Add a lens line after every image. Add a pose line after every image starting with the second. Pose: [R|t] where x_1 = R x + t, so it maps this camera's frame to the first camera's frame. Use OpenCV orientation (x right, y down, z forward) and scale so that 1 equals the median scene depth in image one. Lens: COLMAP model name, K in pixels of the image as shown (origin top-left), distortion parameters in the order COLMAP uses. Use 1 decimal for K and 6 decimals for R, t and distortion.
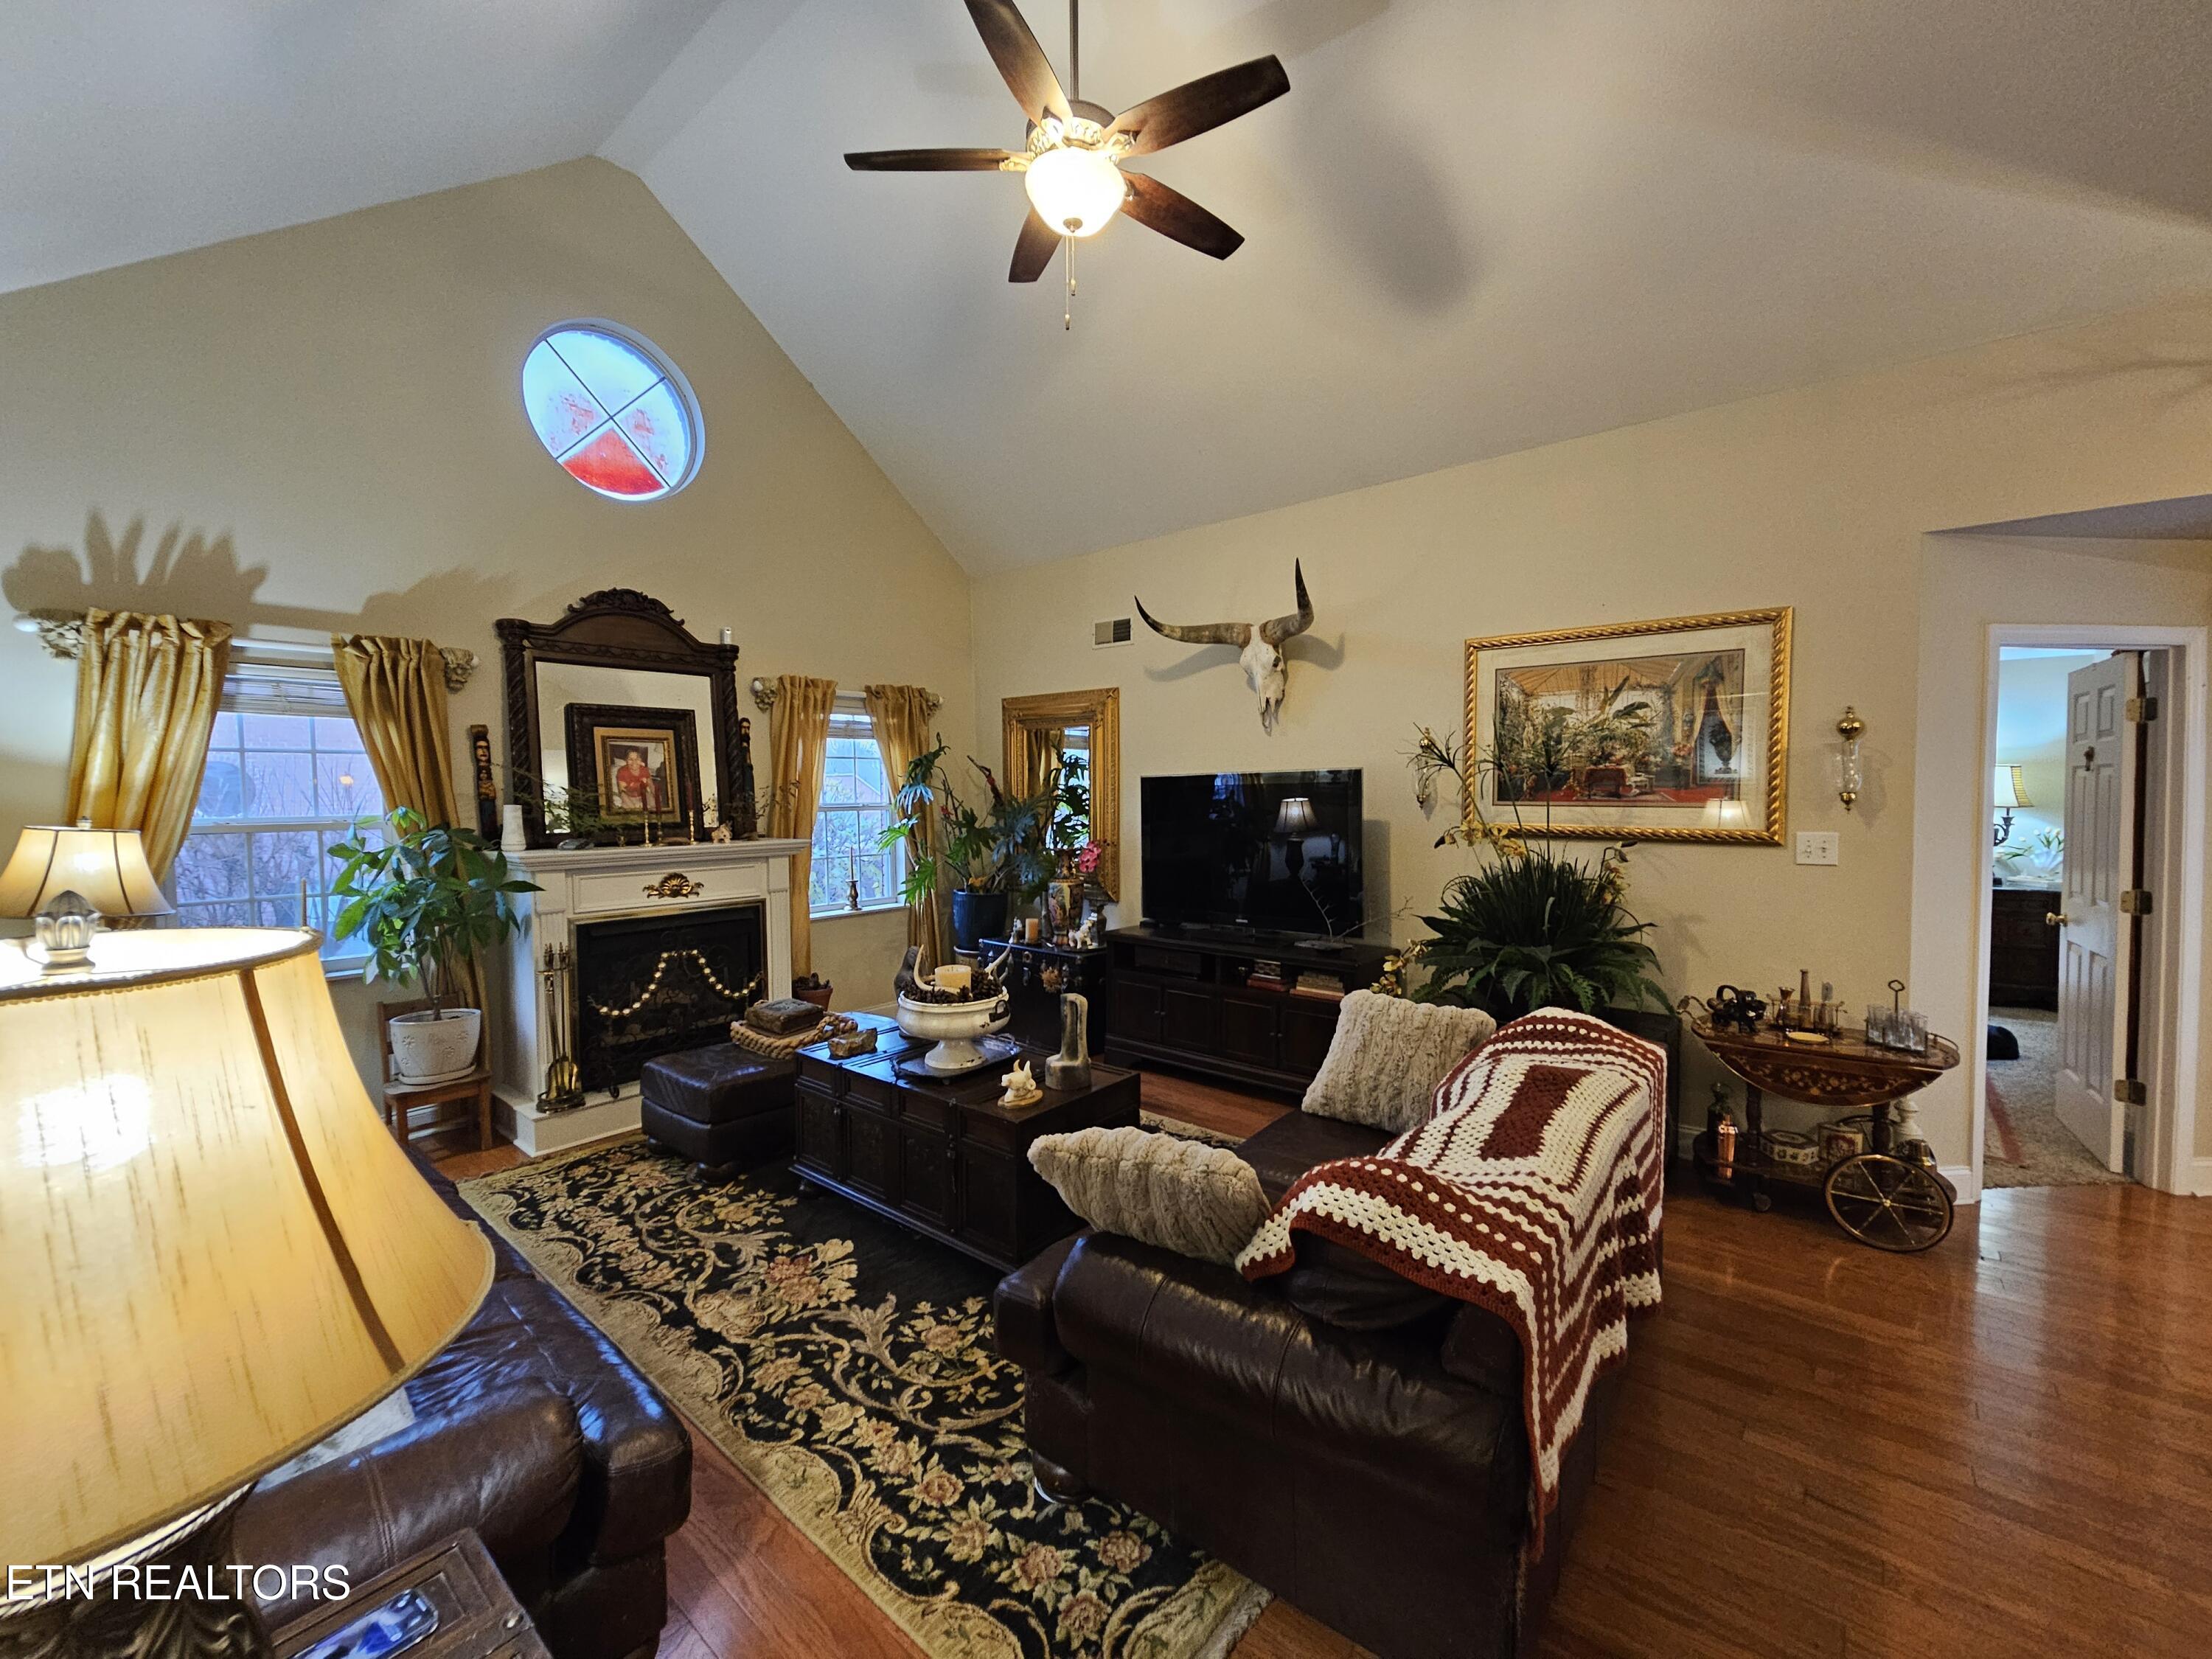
lens RADIAL K [[902.2, 0, 1096.0], [0, 902.2, 826.7], [0, 0, 1]] dist [-0.003003, -0.001817]
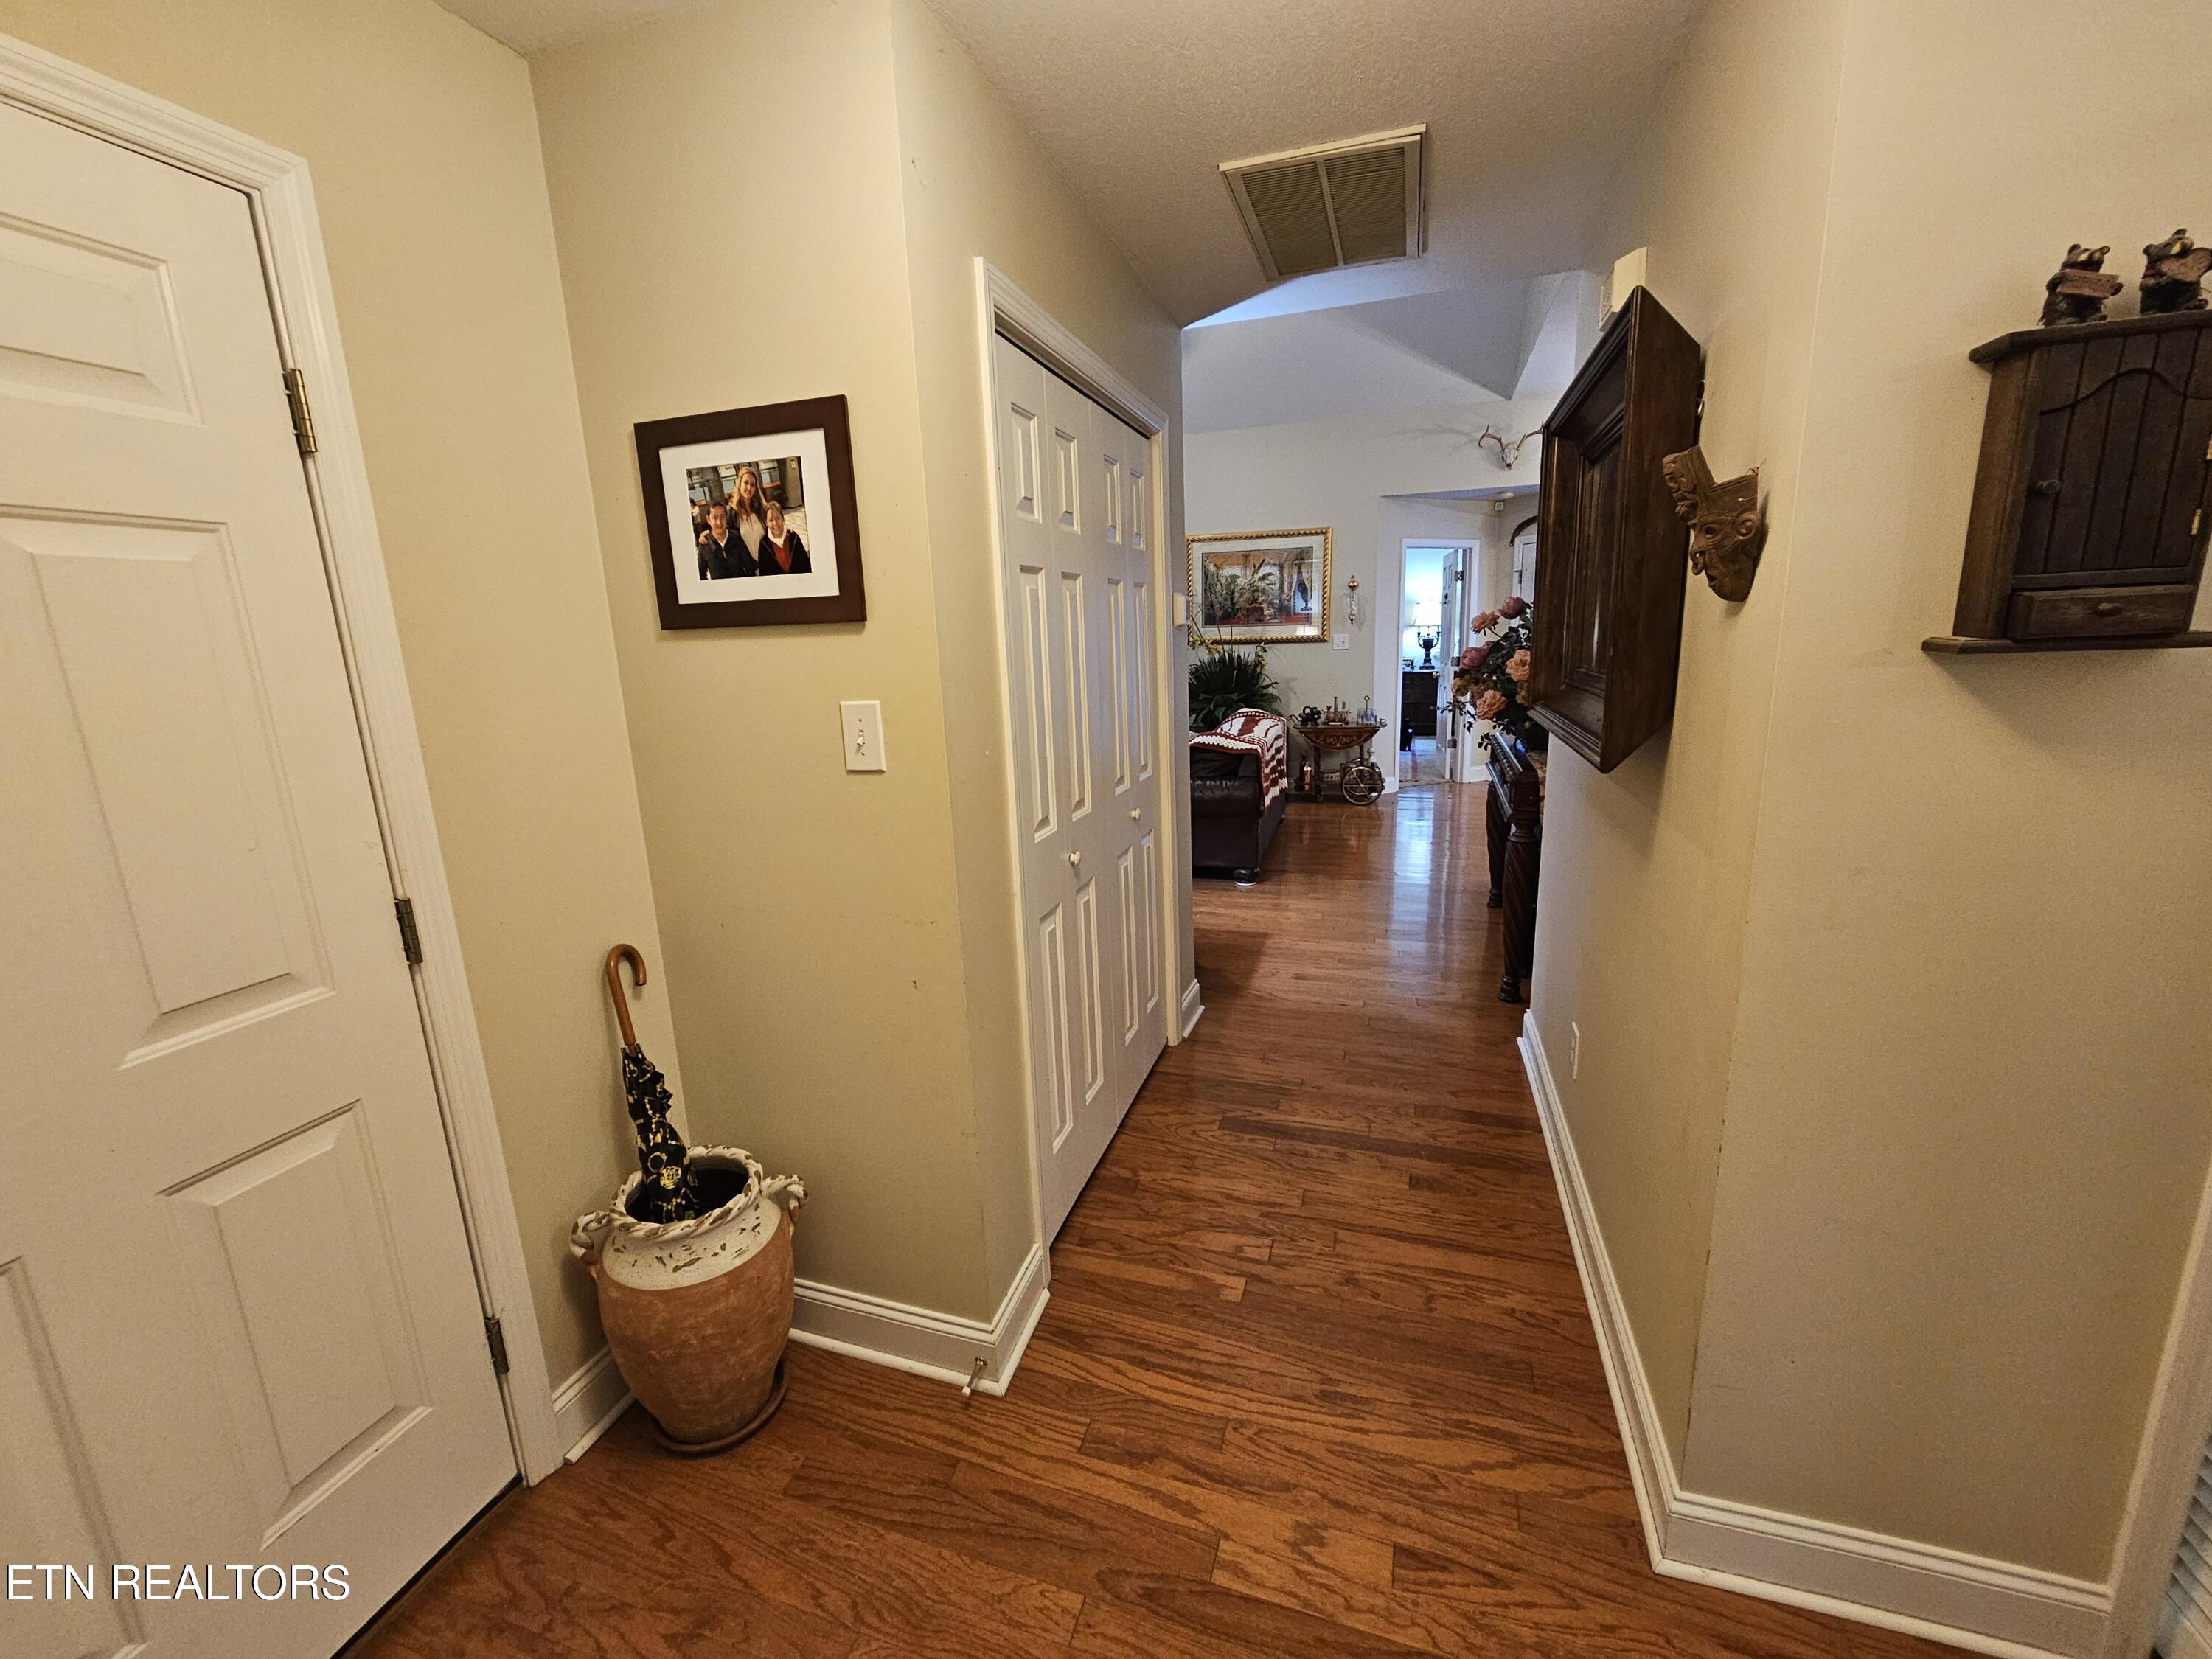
lens RADIAL K [[902.2, 0, 1105.9], [0, 902.2, 830.9], [0, 0, 1]] dist [-0.003003, -0.001817]
pose [[0.922344, -0.105175, 0.371778, -0.558785], [0.043473, 0.984377, 0.170624, 0.071912], [-0.383915, -0.141211, 0.912507, -0.801261]]
